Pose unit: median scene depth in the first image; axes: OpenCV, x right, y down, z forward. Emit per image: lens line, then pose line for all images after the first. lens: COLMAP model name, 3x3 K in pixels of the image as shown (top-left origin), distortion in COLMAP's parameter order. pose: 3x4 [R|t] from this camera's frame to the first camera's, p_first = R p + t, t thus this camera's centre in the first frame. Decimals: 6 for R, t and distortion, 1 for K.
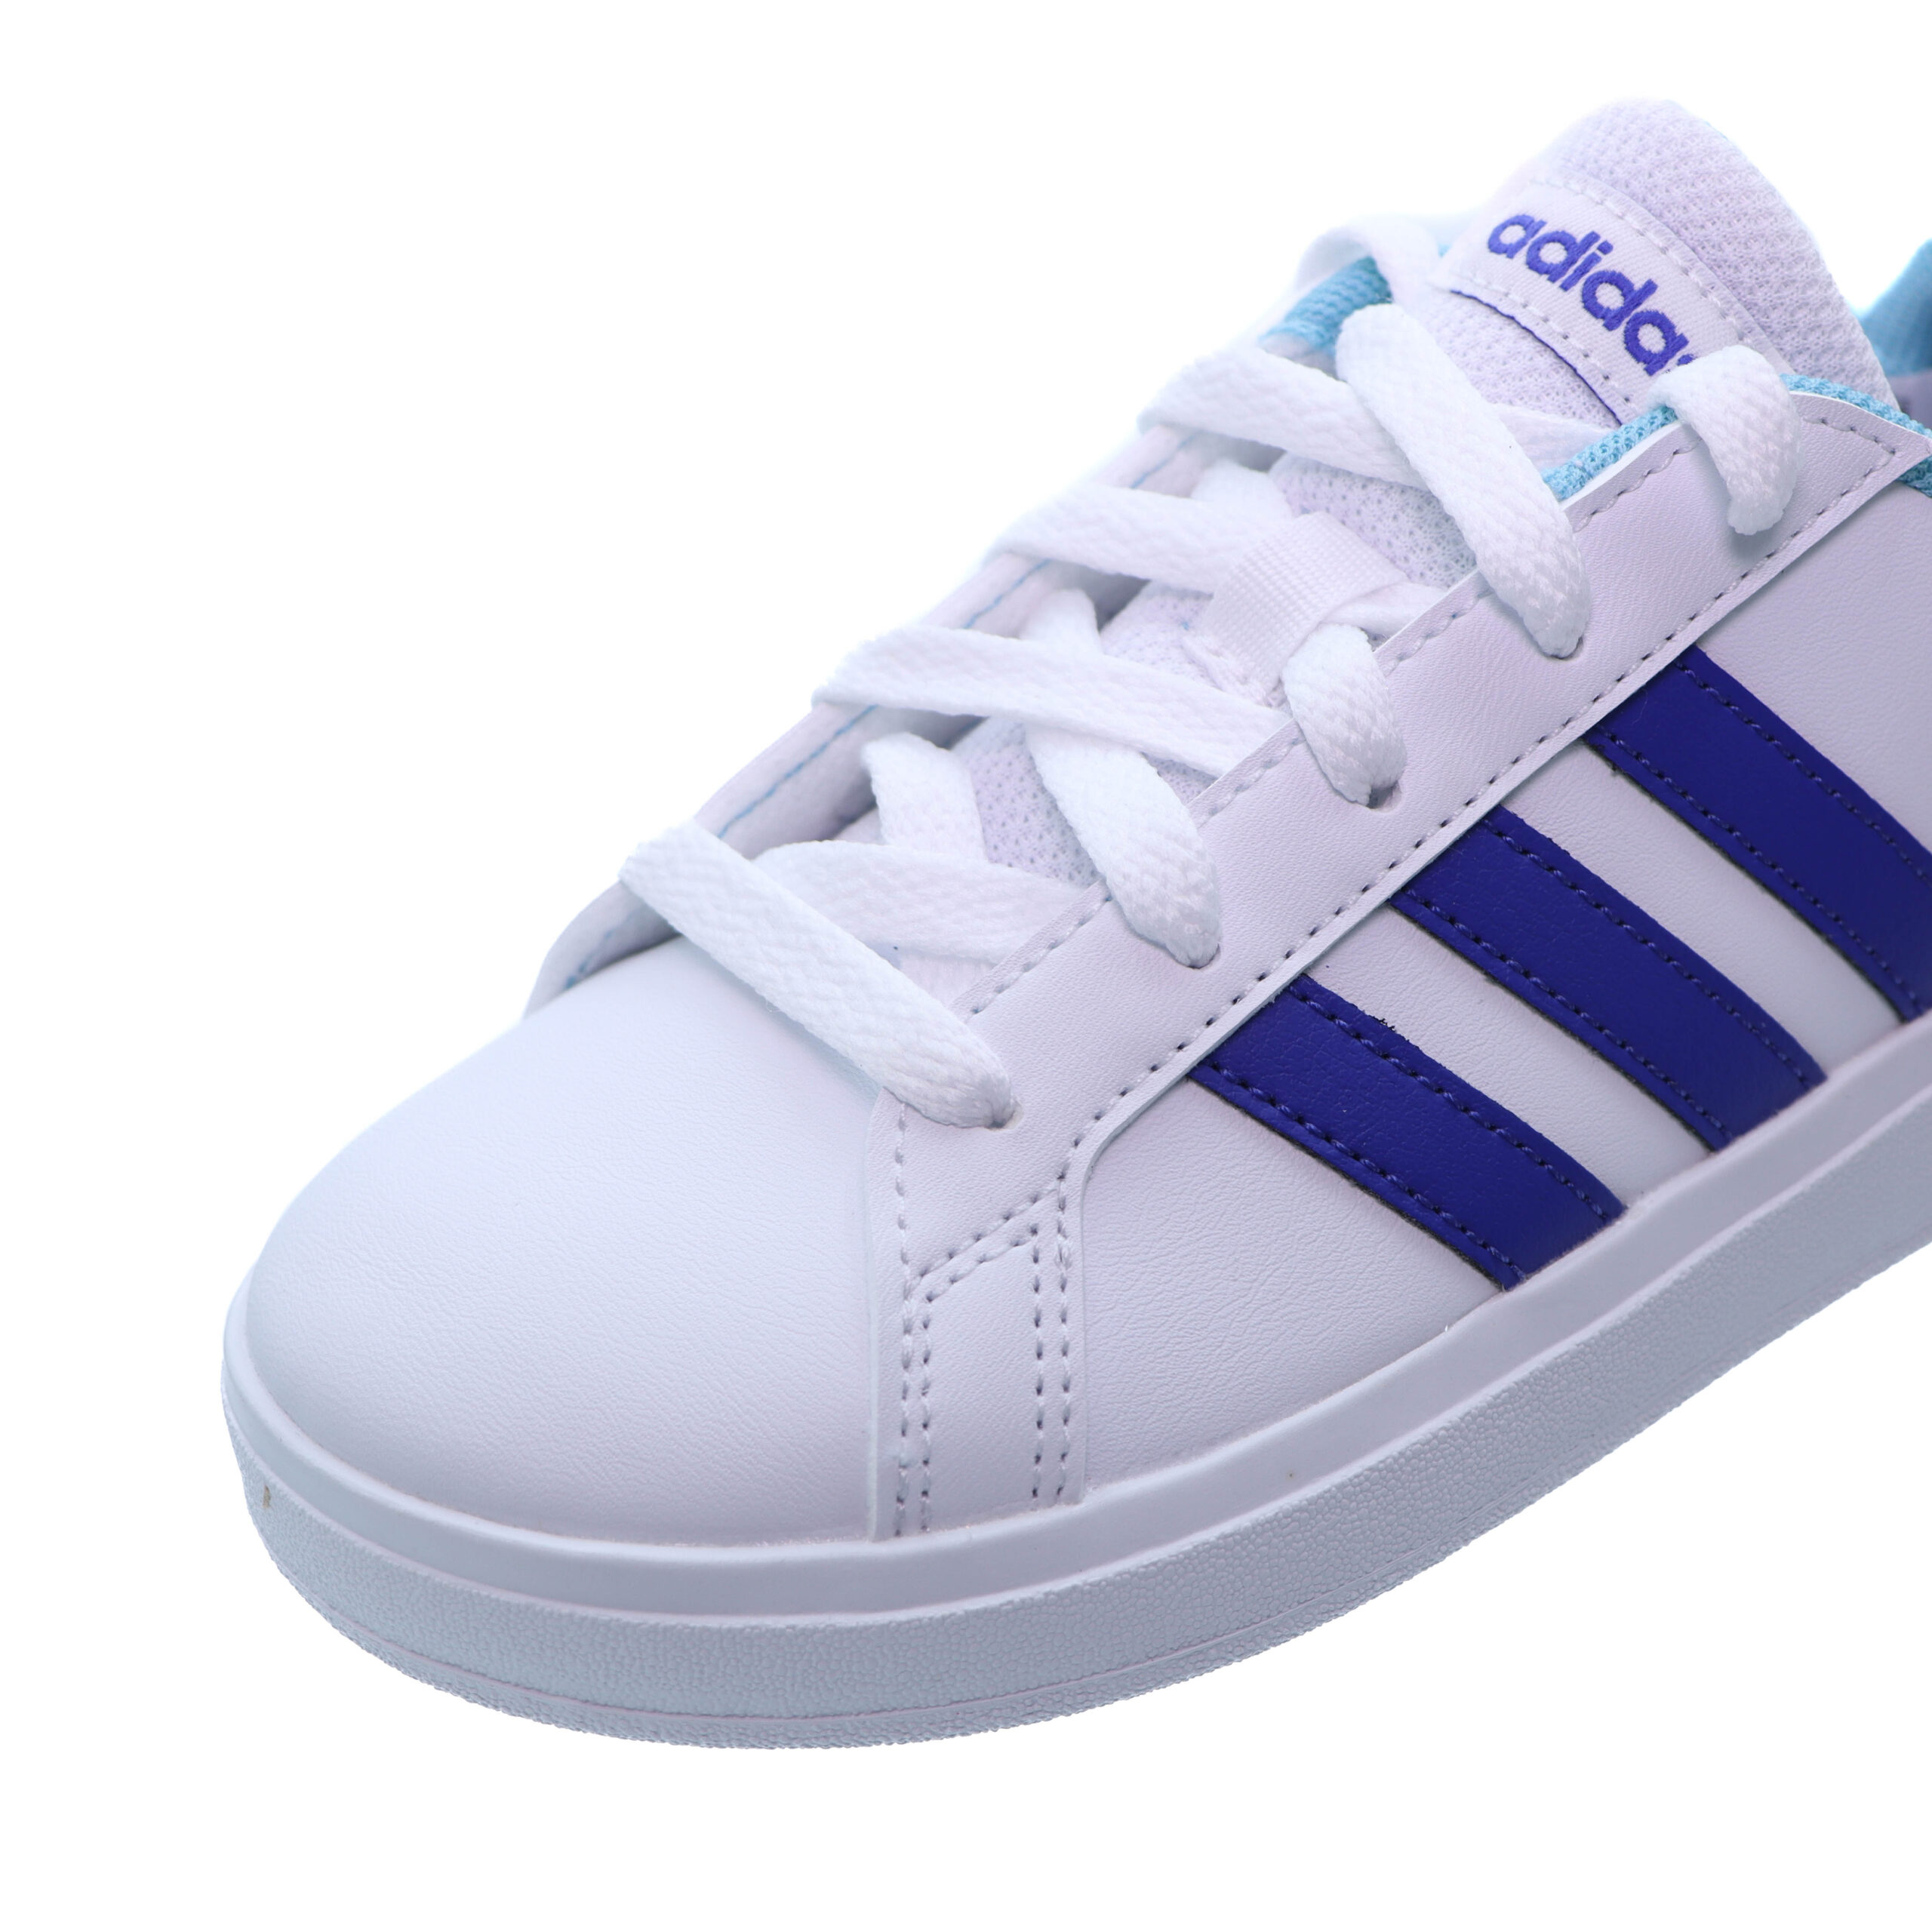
lens RADIAL K [[3215.1, 0, 966.0], [0, 3215.1, 966.0], [0, 0, 1]] dist [-0.311267, 1.226748]
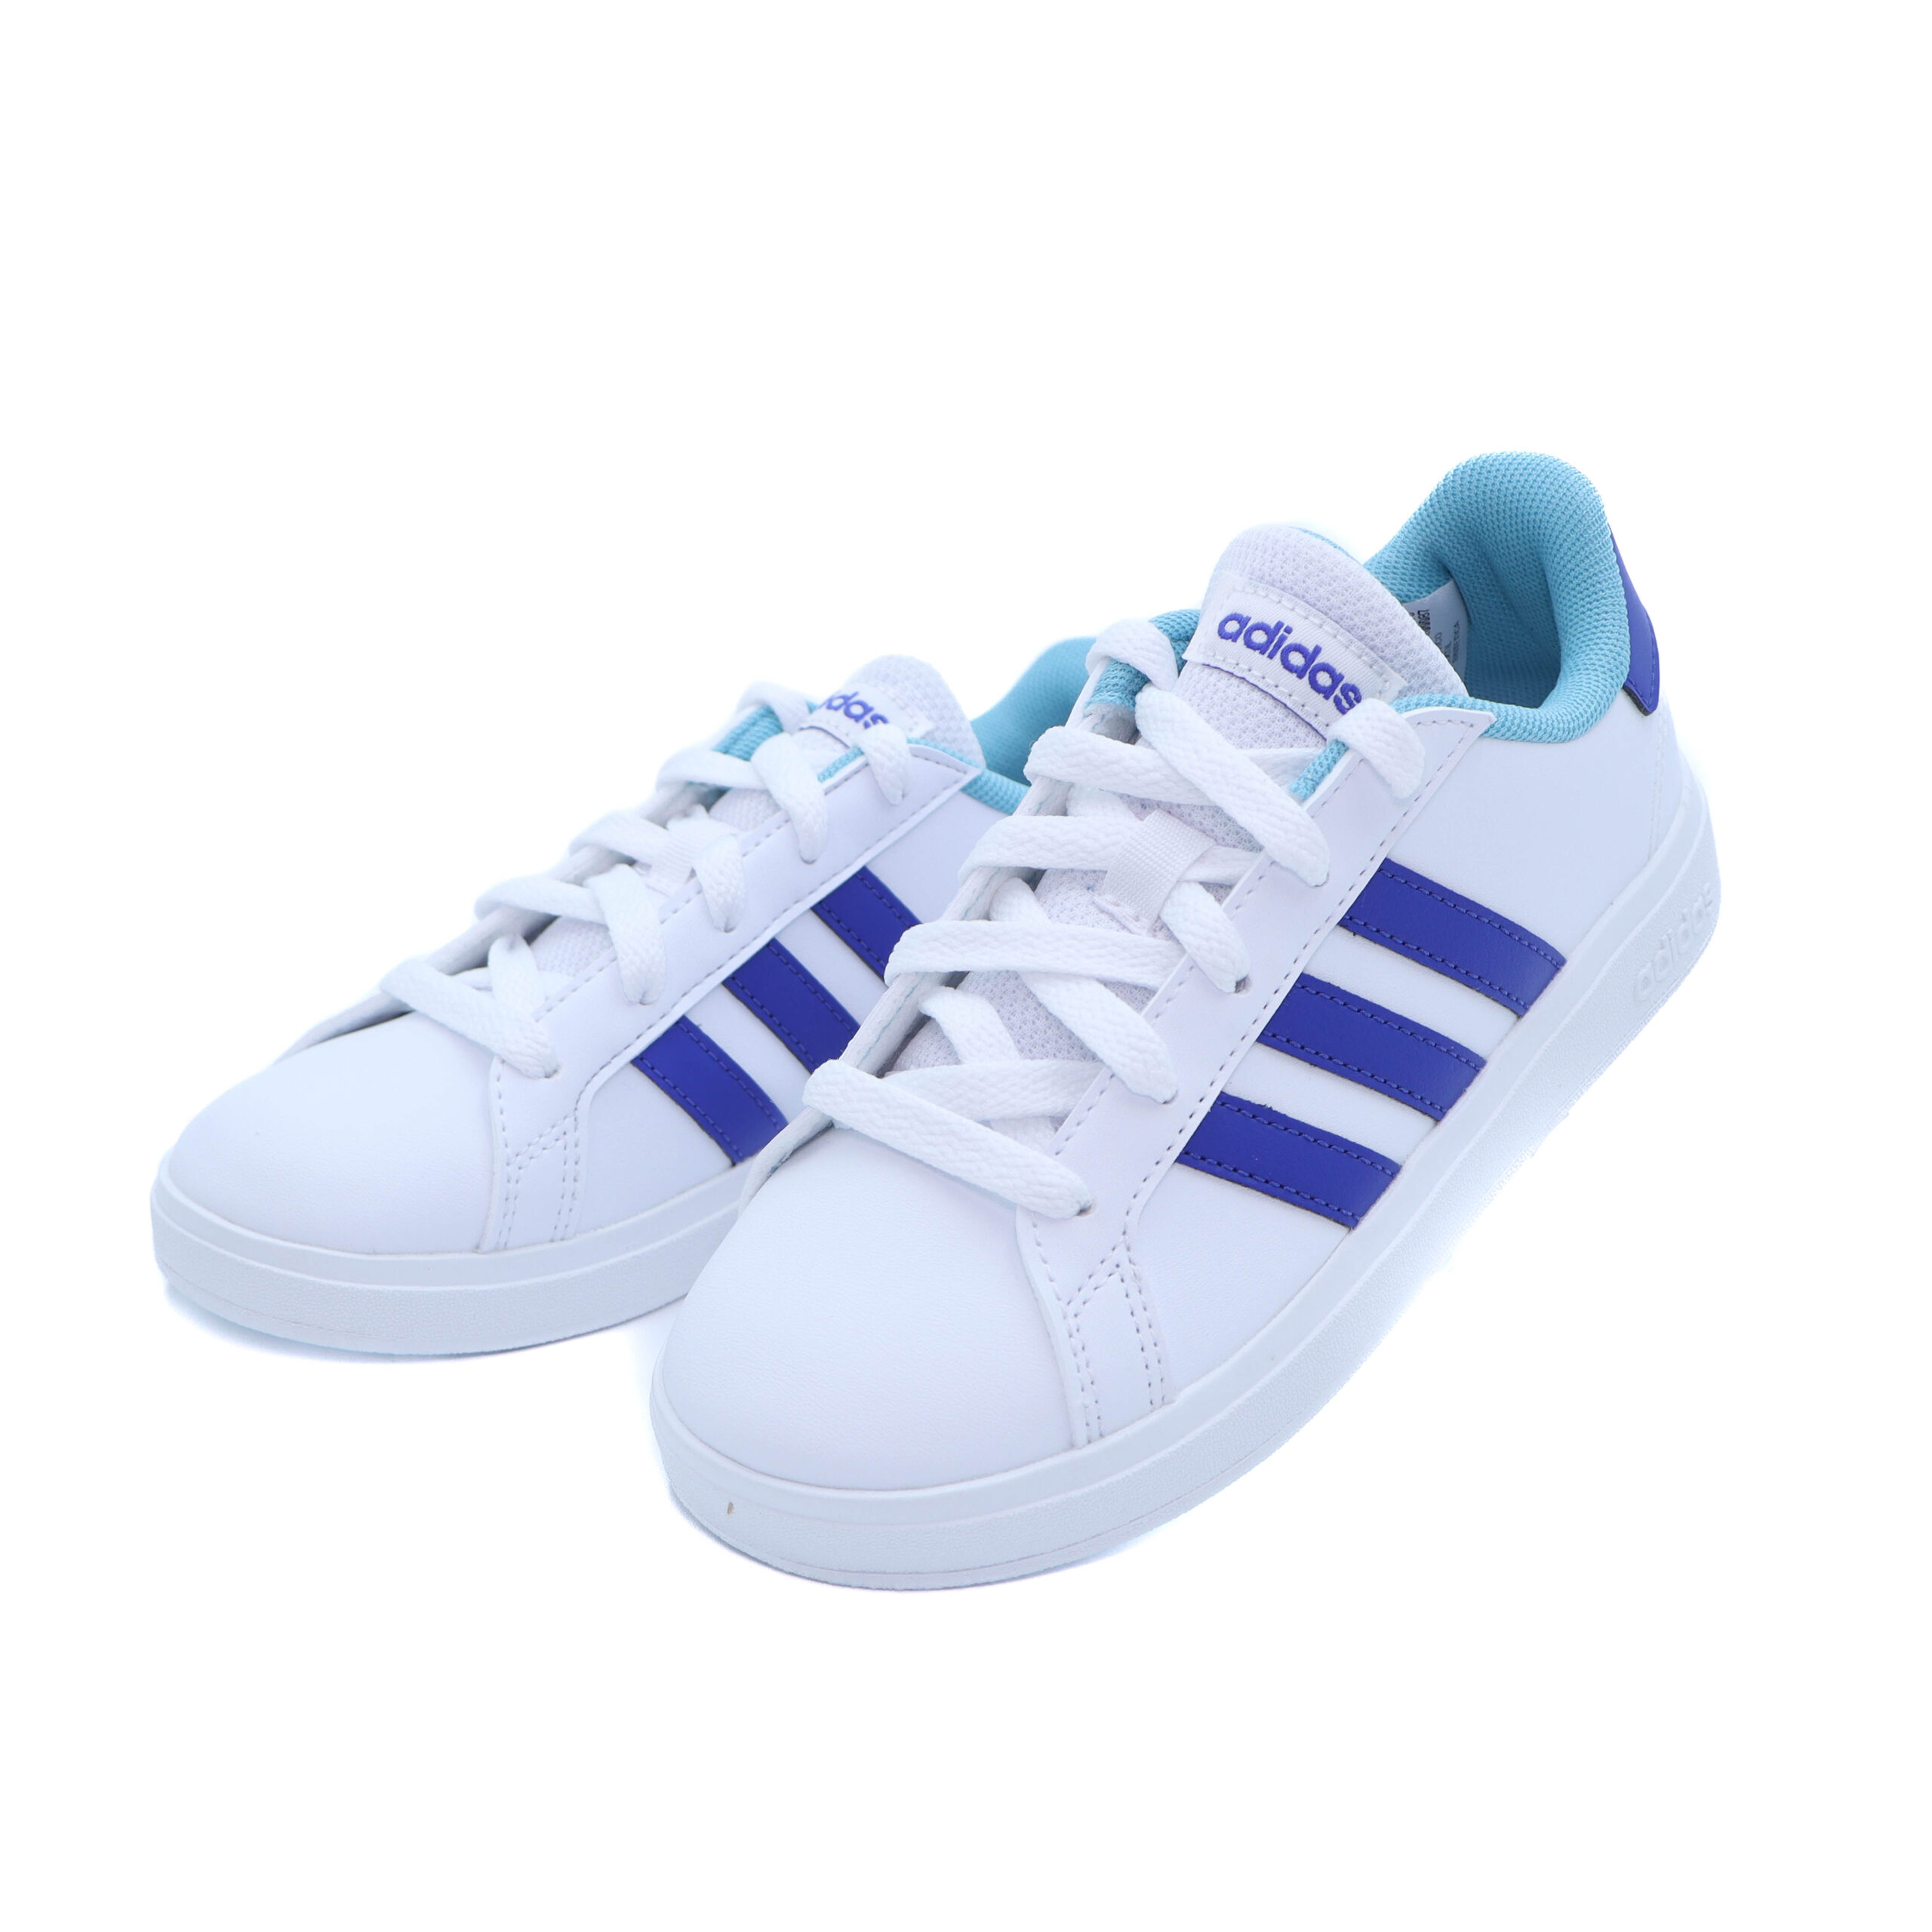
lens RADIAL K [[3215.1, 0, 966.0], [0, 3215.1, 966.0], [0, 0, 1]] dist [-0.311267, 1.226748]
pose [[0.960363, -0.214692, 0.177792, -0.322367], [0.193728, 0.972658, 0.128087, -0.308548], [-0.200430, -0.088567, 0.975697, -0.702988]]
